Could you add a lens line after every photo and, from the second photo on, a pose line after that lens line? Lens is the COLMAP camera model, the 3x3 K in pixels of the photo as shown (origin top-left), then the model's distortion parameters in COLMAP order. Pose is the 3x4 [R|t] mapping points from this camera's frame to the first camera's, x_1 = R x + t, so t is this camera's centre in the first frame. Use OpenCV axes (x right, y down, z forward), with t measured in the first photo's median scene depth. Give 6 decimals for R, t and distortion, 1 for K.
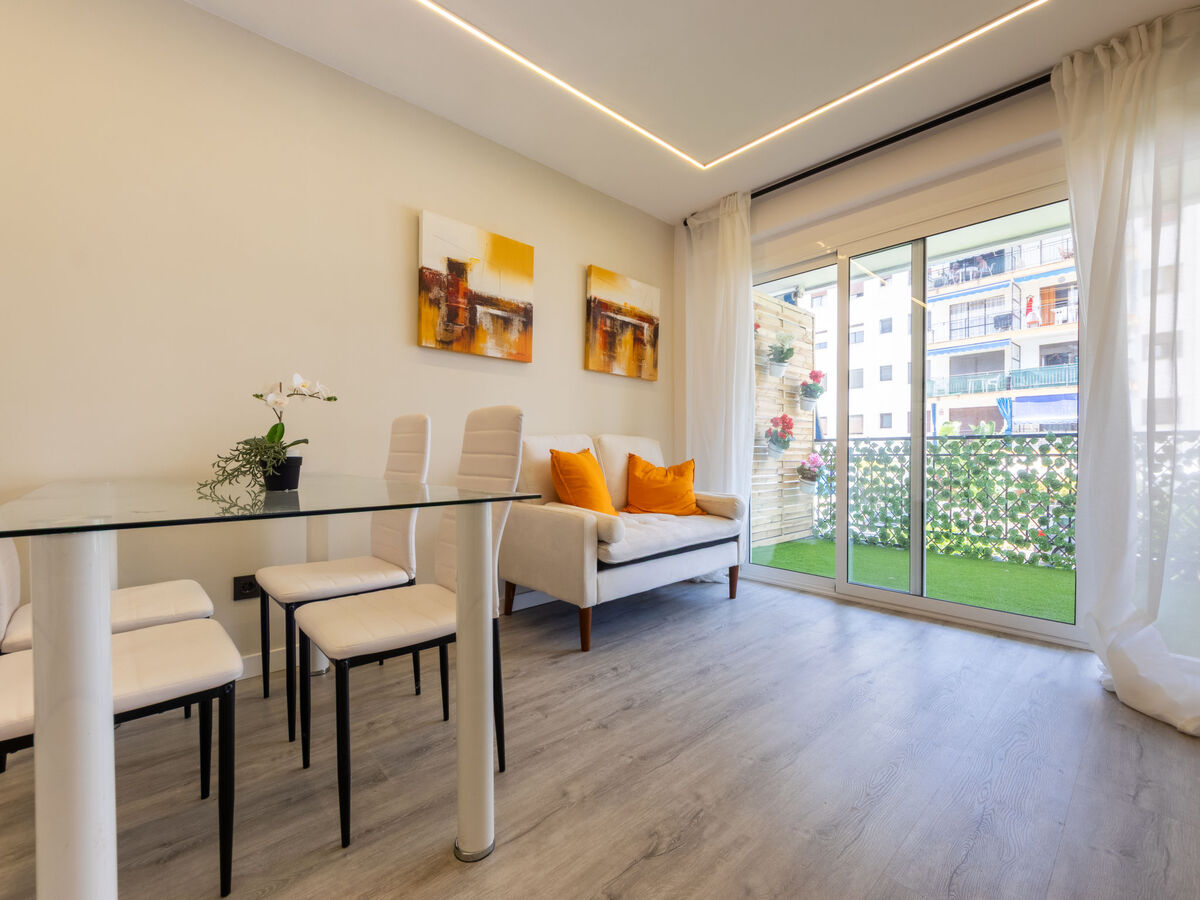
lens RADIAL K [[525.6, 0, 604.8], [0, 525.6, 451.0], [0, 0, 1]] dist [0.004015, -0.004378]
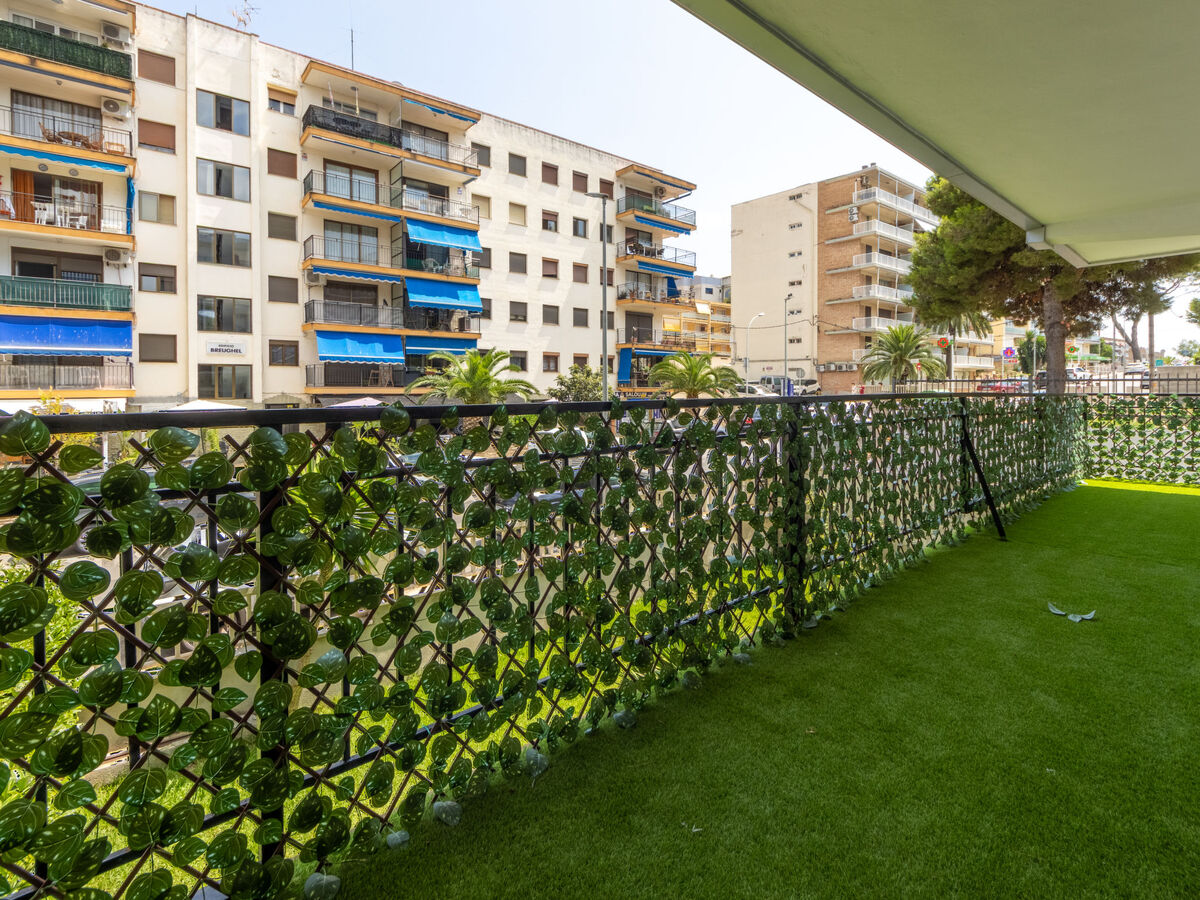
lens RADIAL K [[563.8, 0, 586.0], [0, 563.8, 395.5], [0, 0, 1]] dist [-0.016705, -0.001036]
pose [[0.015411, -0.016003, 0.999753, 0.485712], [-0.000646, 0.999872, 0.016015, -0.050850], [-0.999881, -0.000892, 0.015399, 1.218331]]
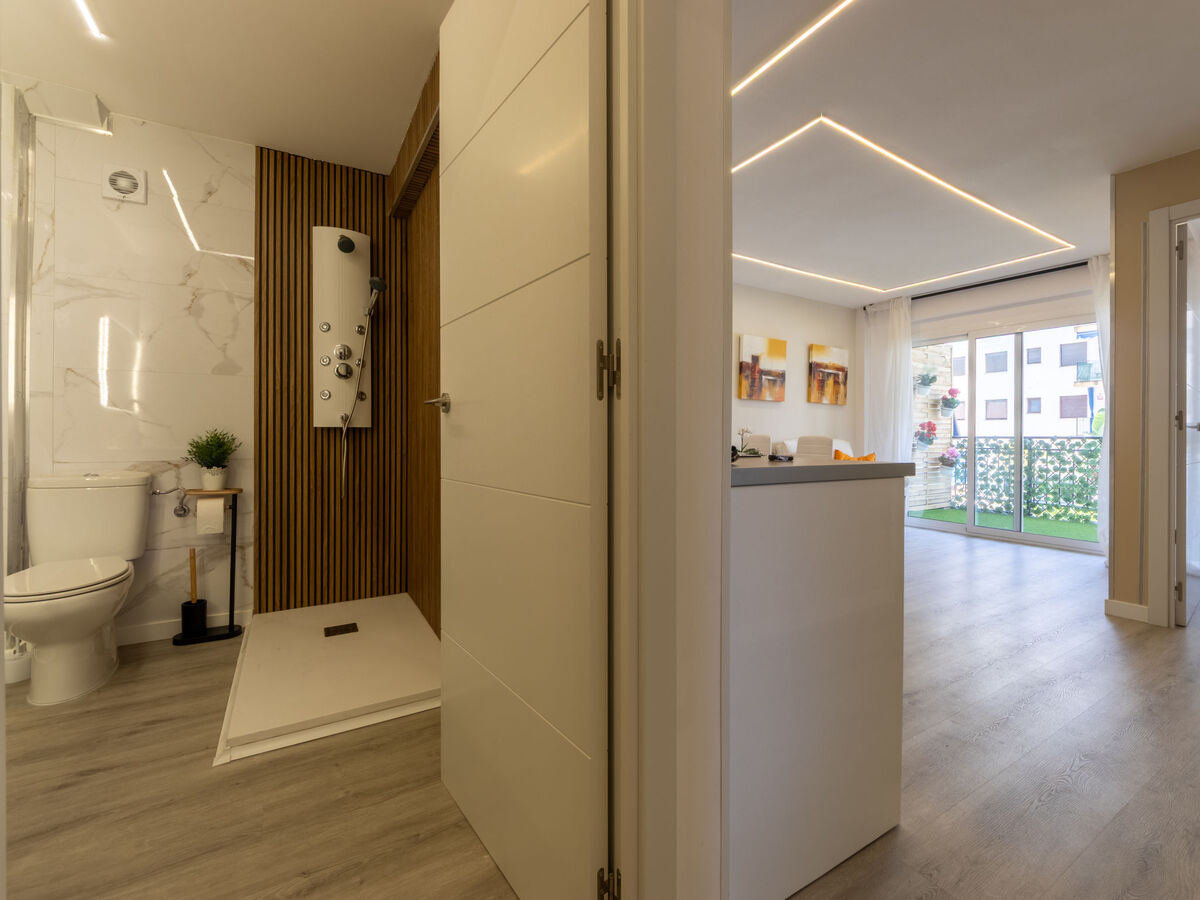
lens RADIAL K [[525.6, 0, 598.4], [0, 525.6, 436.0], [0, 0, 1]] dist [0.004015, -0.004378]
pose [[0.977936, 0.000353, -0.208906, -0.356728], [0.000254, 0.999996, 0.002879, -0.046111], [0.208906, -0.002869, 0.977932, -0.877254]]
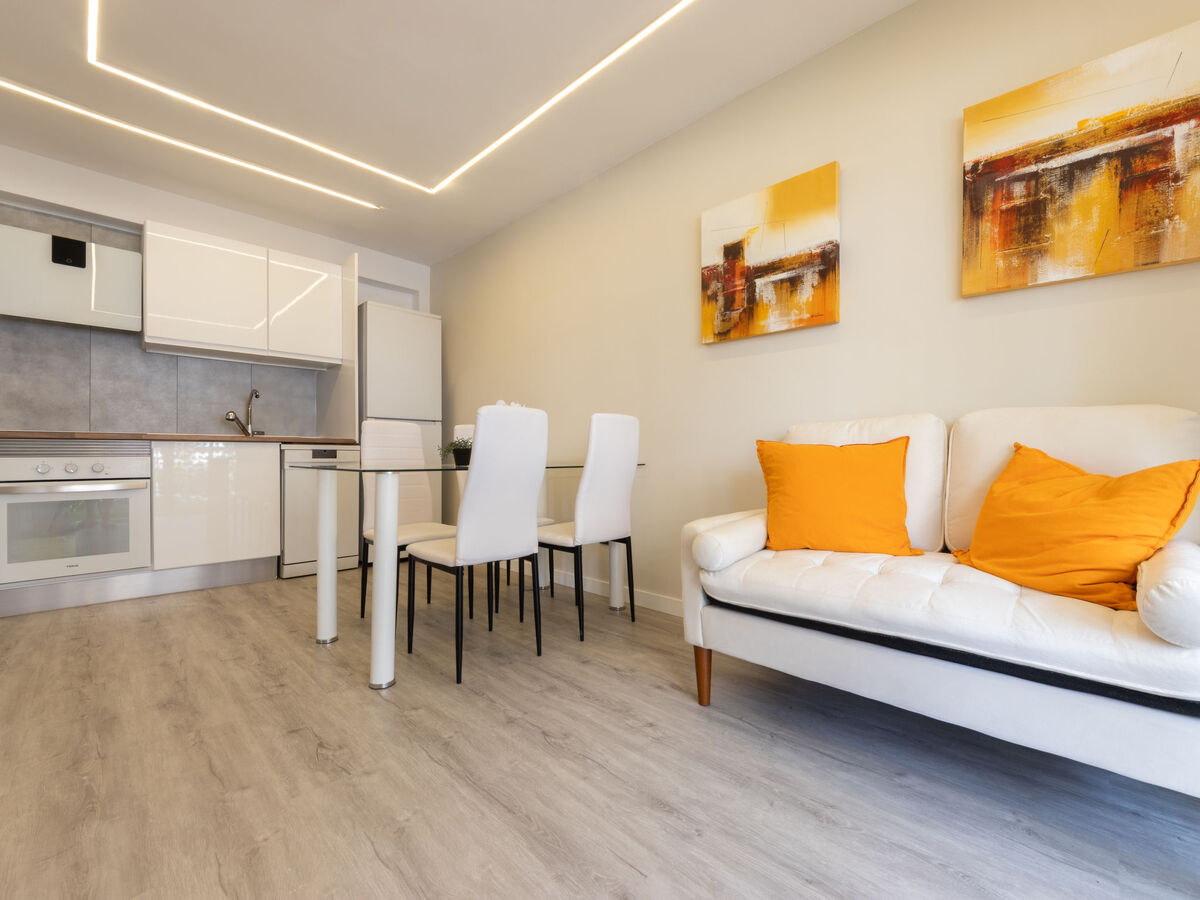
lens RADIAL K [[525.6, 0, 621.4], [0, 525.6, 456.3], [0, 0, 1]] dist [0.004015, -0.004378]
pose [[0.034429, -0.005926, -0.999390, 0.512519], [-0.006138, 0.999962, -0.006141, 0.020469], [0.999388, 0.006346, 0.034391, 0.611909]]
